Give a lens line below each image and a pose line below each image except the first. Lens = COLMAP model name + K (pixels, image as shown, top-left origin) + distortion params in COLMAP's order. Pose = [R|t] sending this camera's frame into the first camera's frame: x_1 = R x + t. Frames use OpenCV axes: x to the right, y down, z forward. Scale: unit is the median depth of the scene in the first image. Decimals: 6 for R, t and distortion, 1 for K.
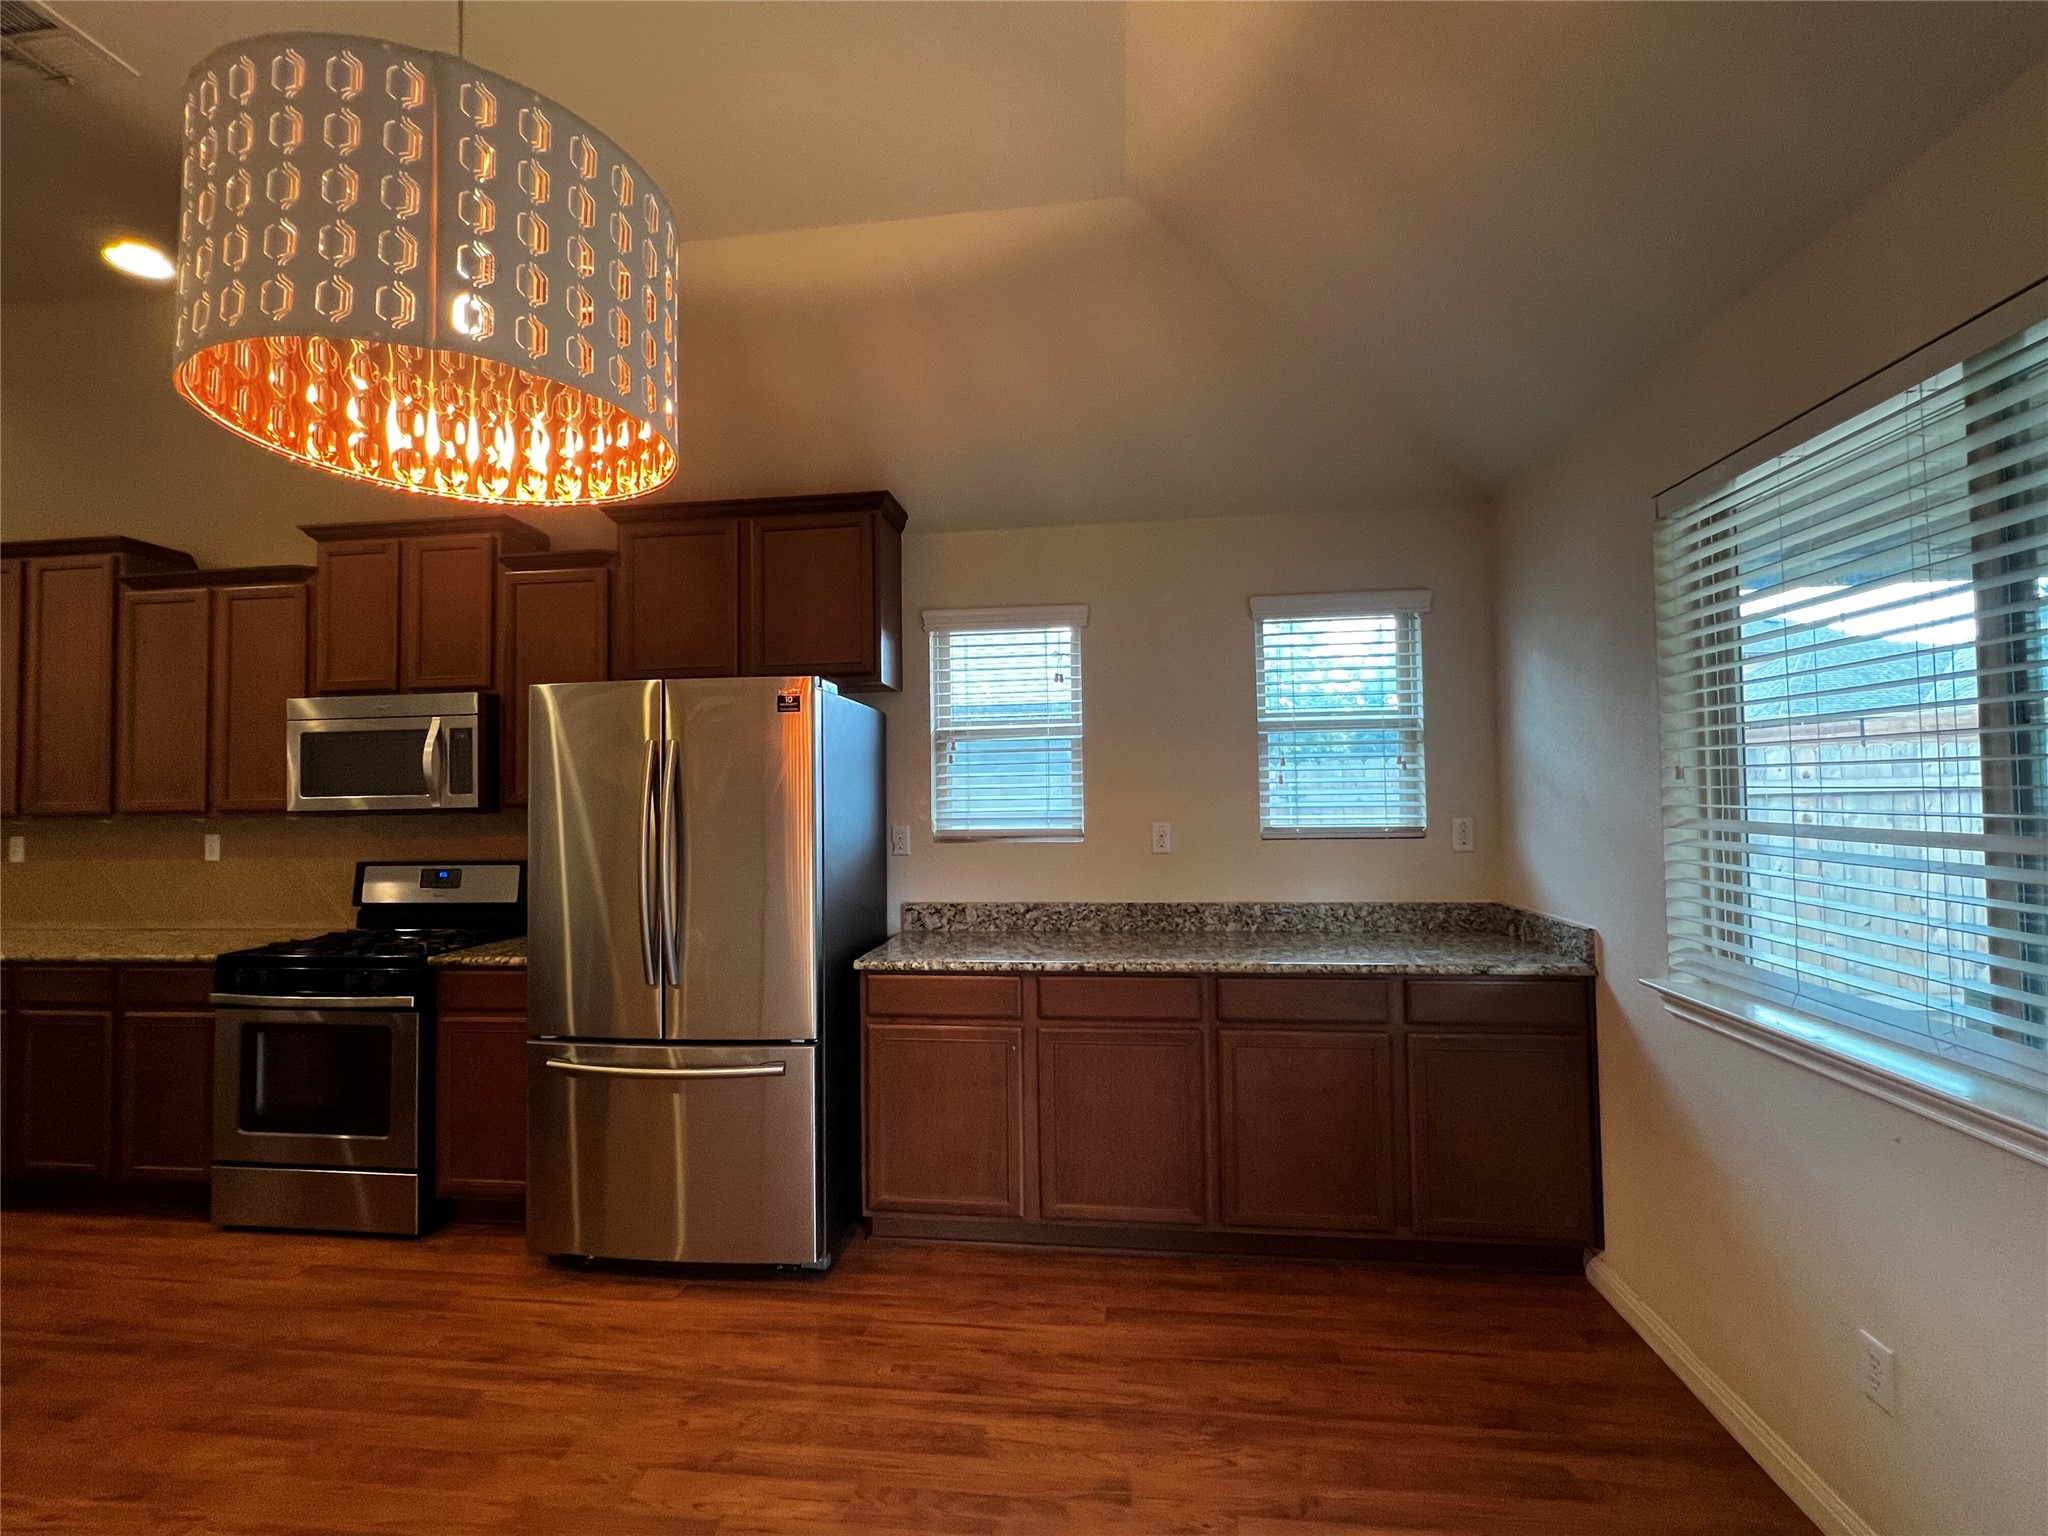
lens RADIAL K [[928.6, 0, 1024.0], [0, 928.6, 768.0], [0, 0, 1]] dist [-0.008991, -0.000094]
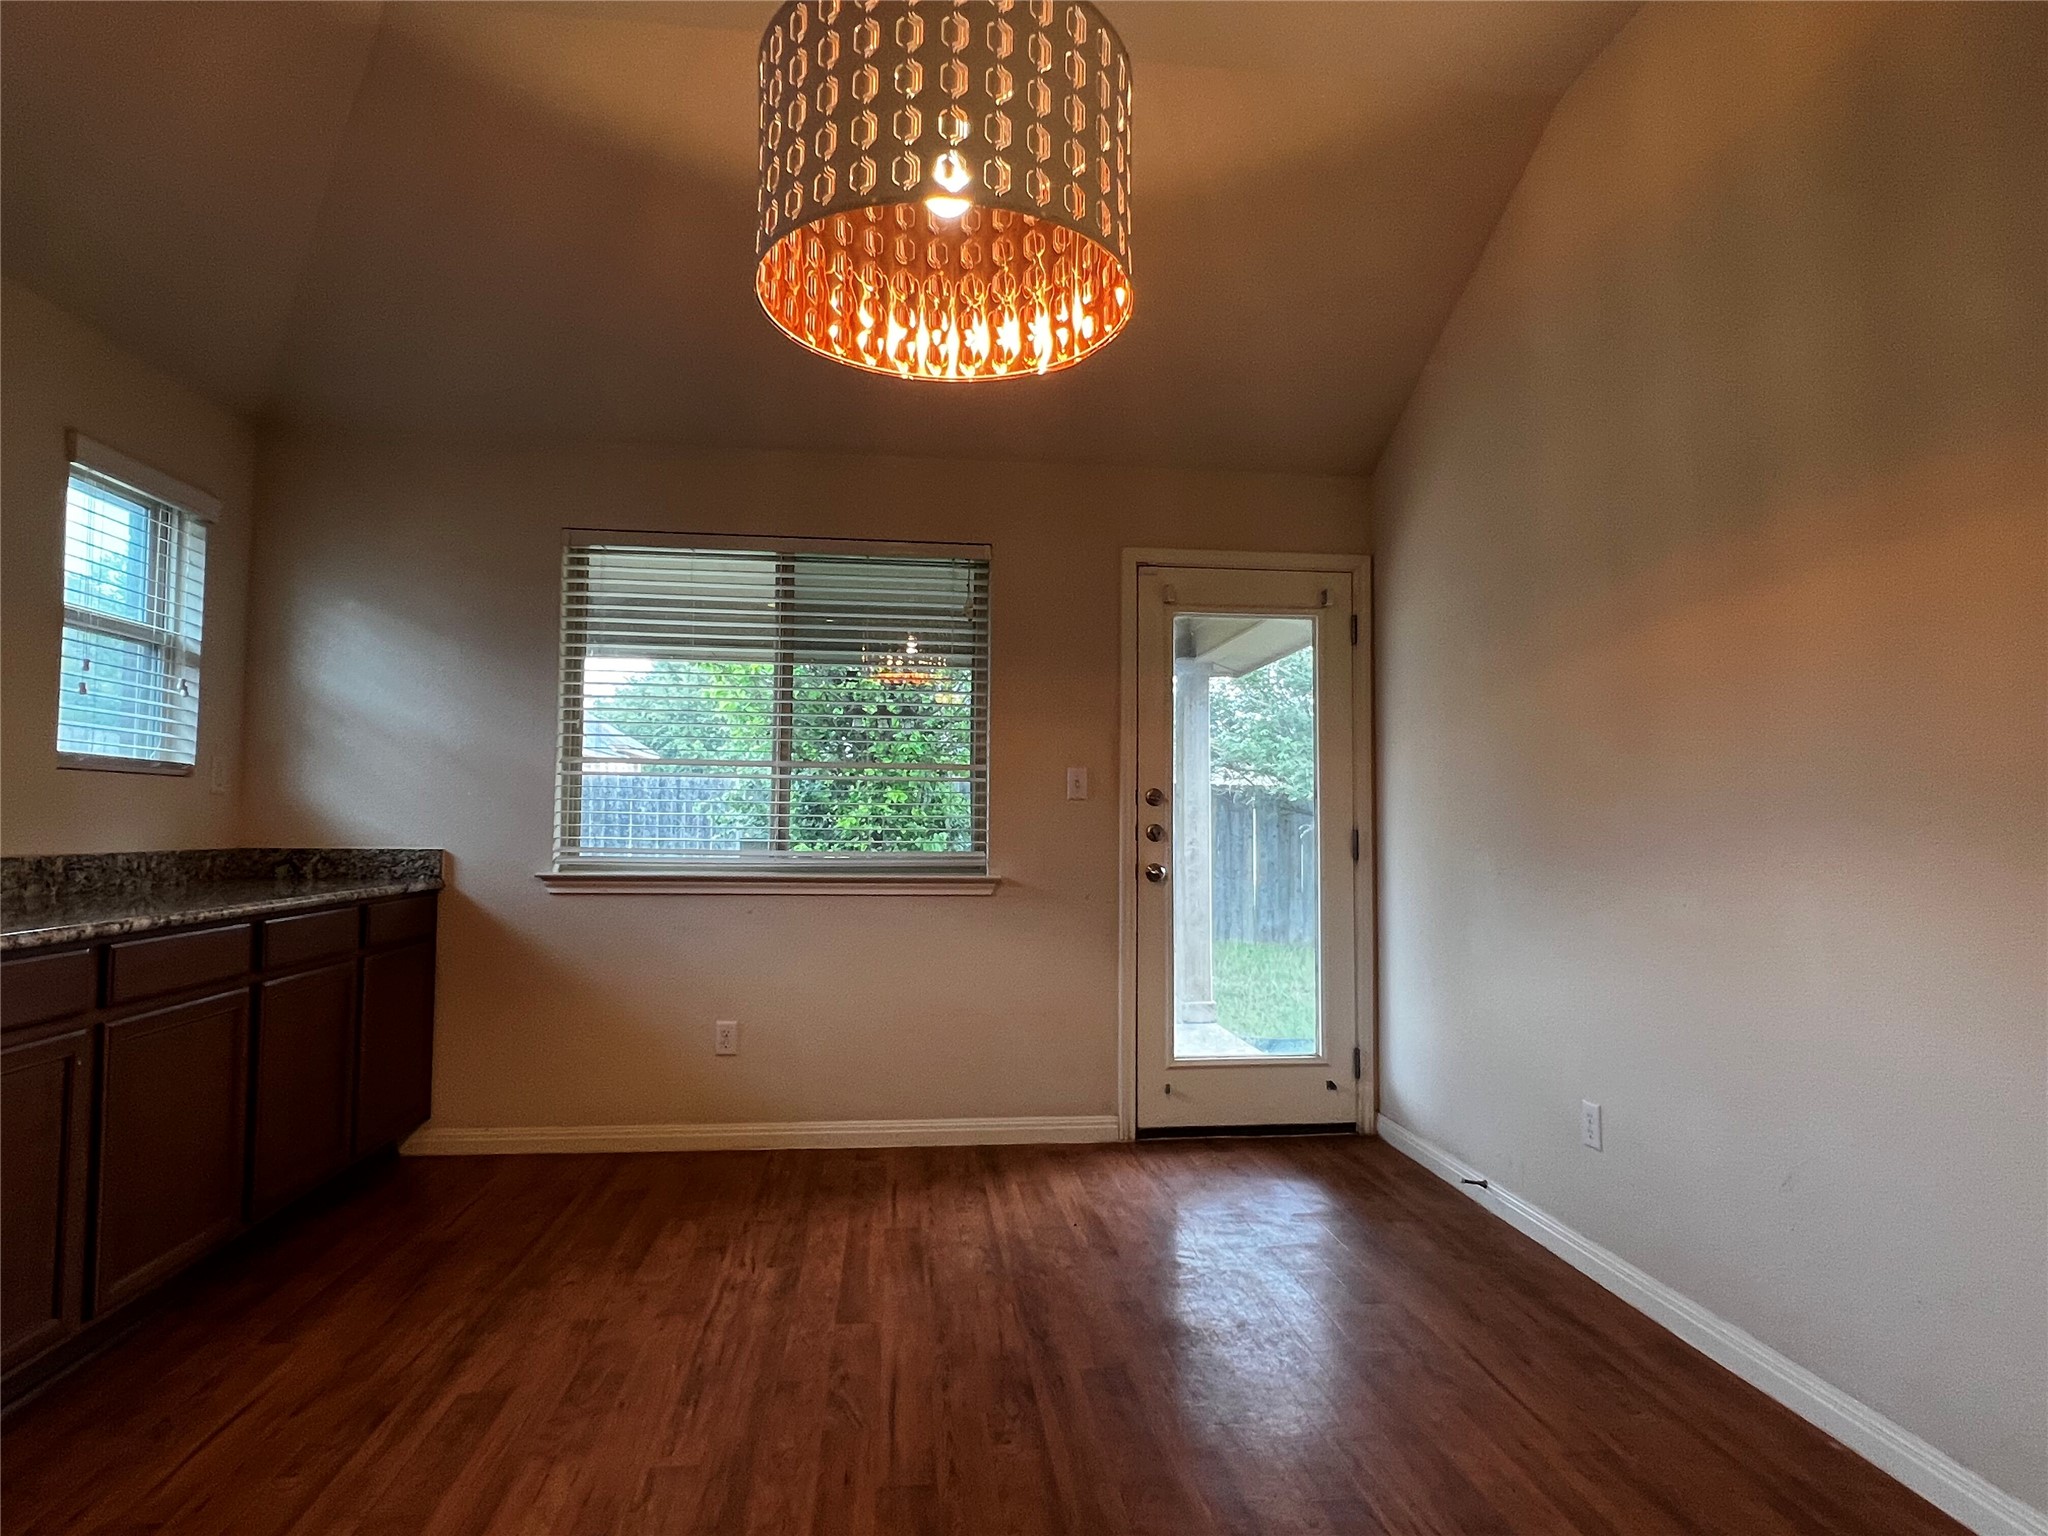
lens RADIAL K [[1125.4, 0, 1024.0], [0, 1125.4, 768.0], [0, 0, 1]] dist [-0.015772, 0.000501]
pose [[-0.230260, 0.060723, 0.971233, -0.899522], [-0.027949, 0.997227, -0.068975, 0.137362], [-0.972728, -0.043027, -0.227925, 0.556509]]
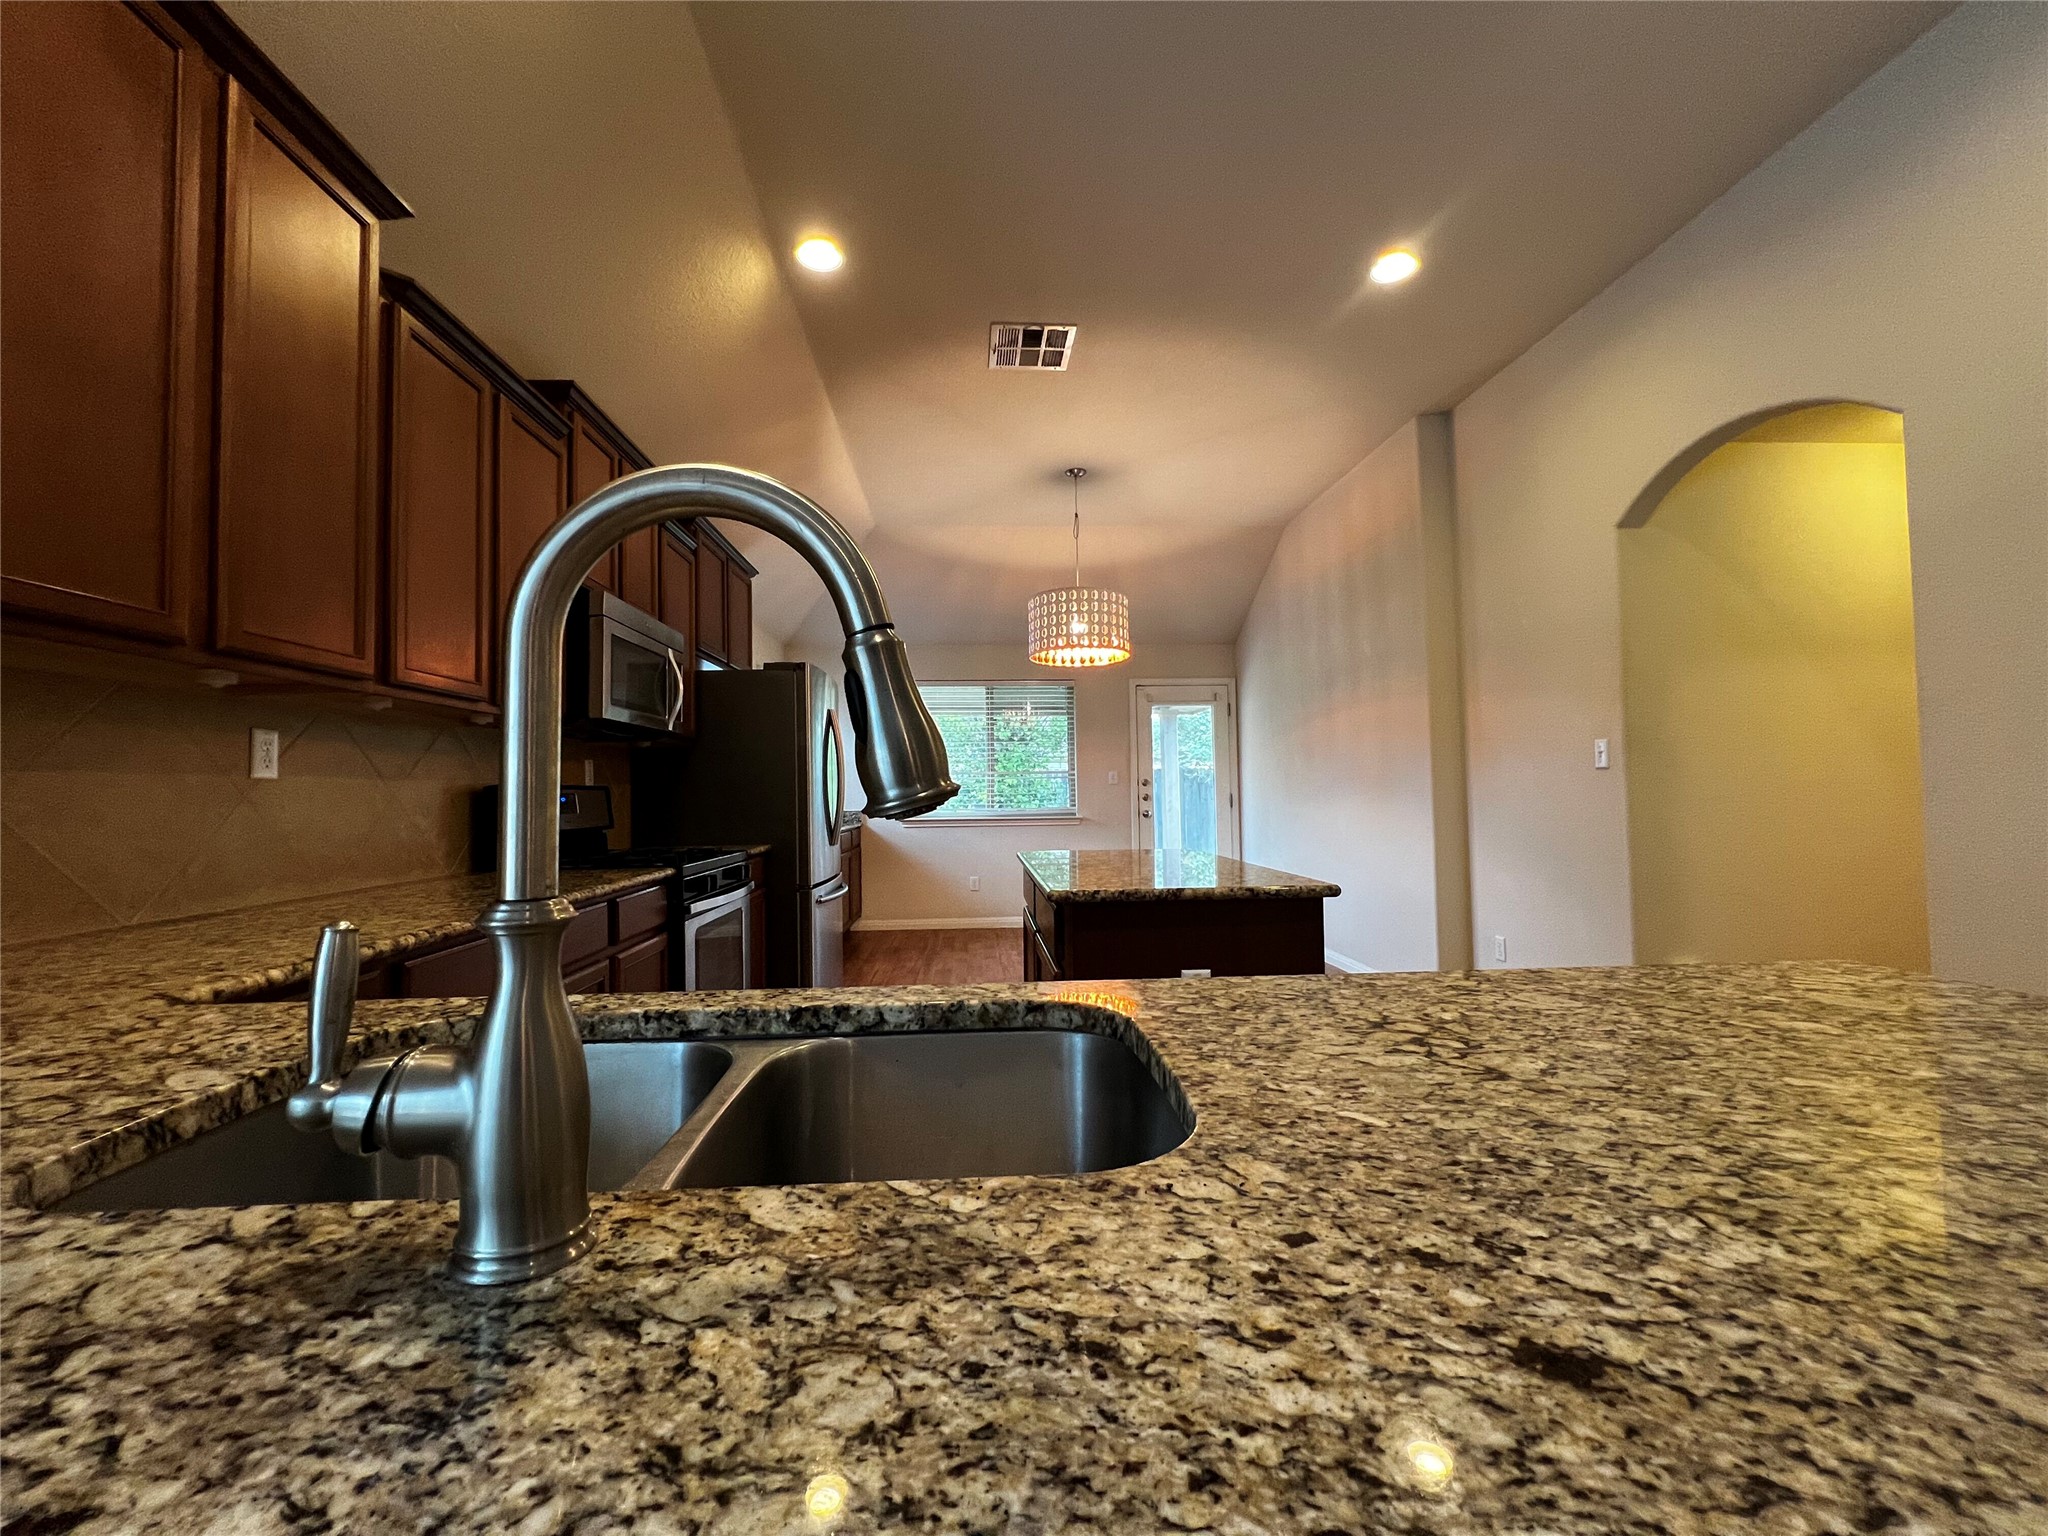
lens RADIAL K [[809.6, 0, 1024.0], [0, 809.6, 768.0], [0, 0, 1]] dist [-0.000078, 0.000004]
pose [[-0.175055, 0.048621, 0.983357, -1.868356], [-0.002733, 0.998752, -0.049868, 0.150603], [-0.984555, -0.011417, -0.174704, 0.852296]]
